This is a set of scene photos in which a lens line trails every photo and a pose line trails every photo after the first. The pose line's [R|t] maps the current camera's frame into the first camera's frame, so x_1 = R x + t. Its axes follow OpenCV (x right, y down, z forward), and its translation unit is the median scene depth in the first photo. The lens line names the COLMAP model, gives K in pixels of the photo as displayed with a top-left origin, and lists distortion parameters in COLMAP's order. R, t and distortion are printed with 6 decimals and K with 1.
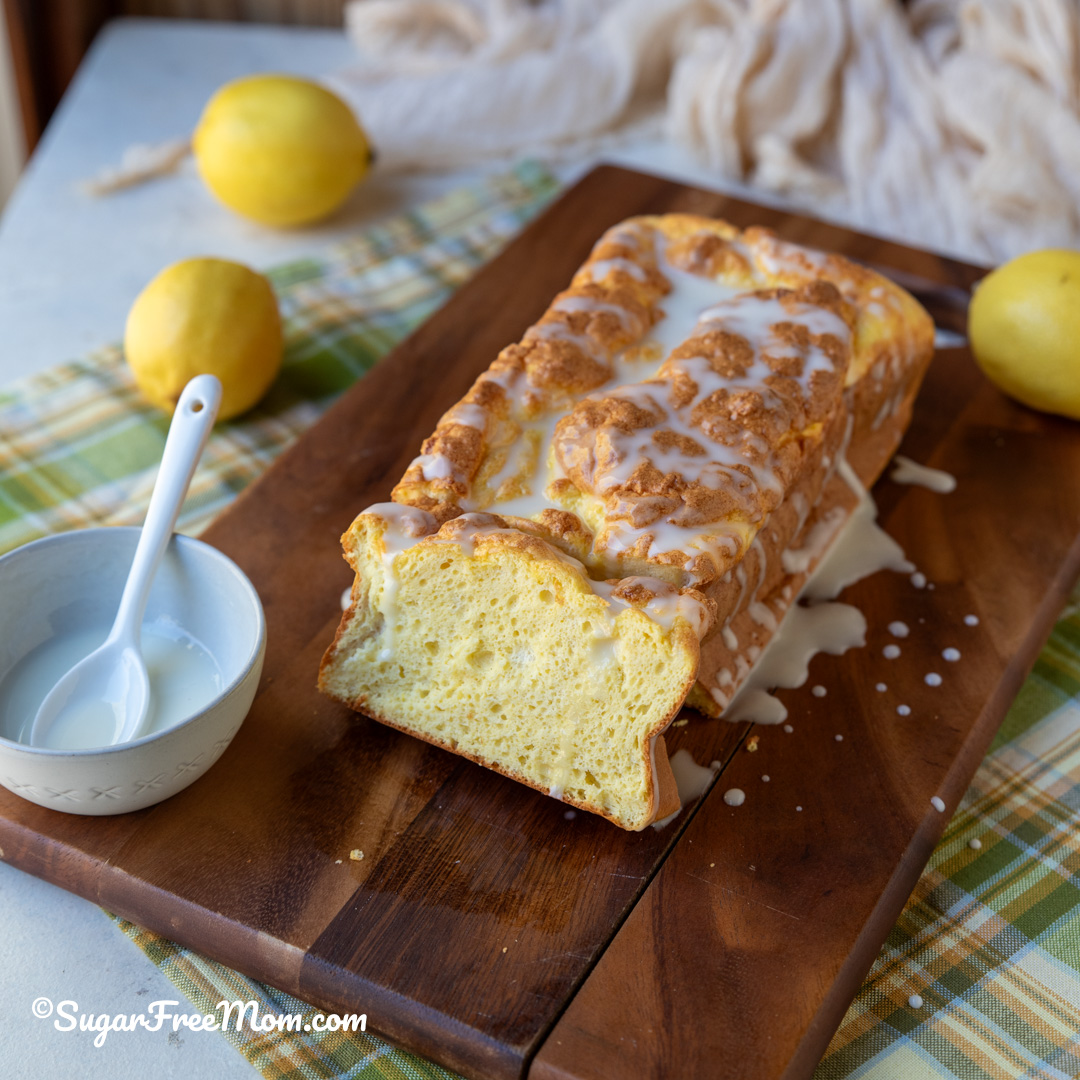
lens RADIAL K [[2412.4, 0, 536.0], [0, 2412.4, 543.2], [0, 0, 1]] dist [0.043956, 0.000000]
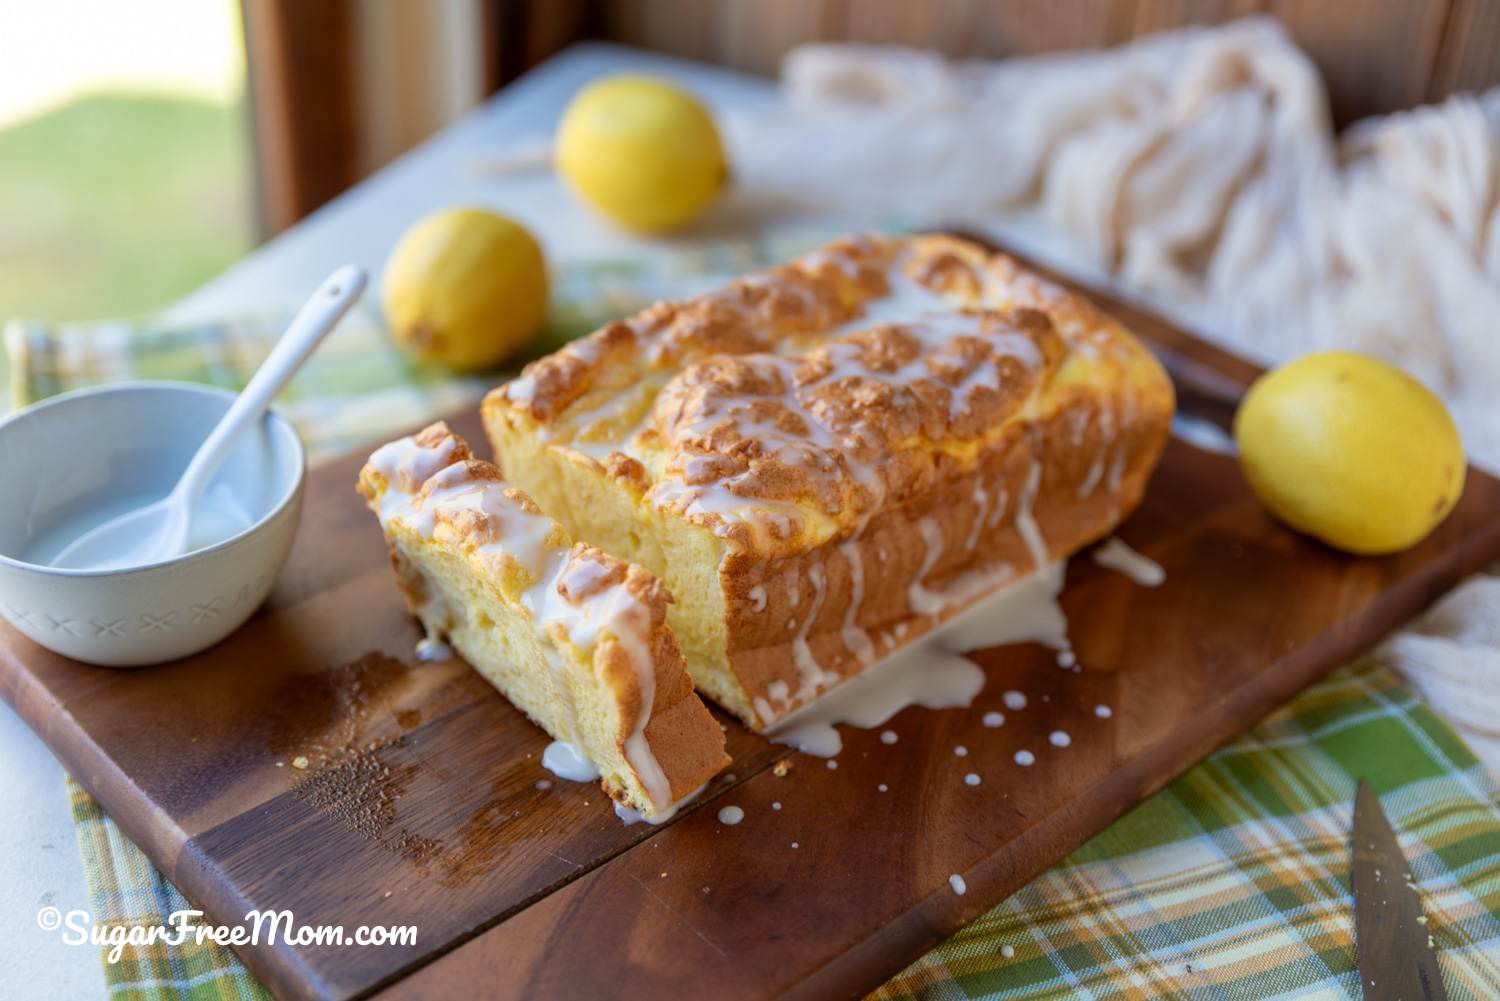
lens RADIAL K [[2164.9, 0, 755.2], [0, 2164.9, 493.4], [0, 0, 1]] dist [0.006984, 0.000000]
pose [[0.937859, 0.205425, -0.279680, 0.269989], [-0.243387, 0.963876, -0.108189, 0.072209], [0.247352, 0.169537, 0.953978, 0.230977]]
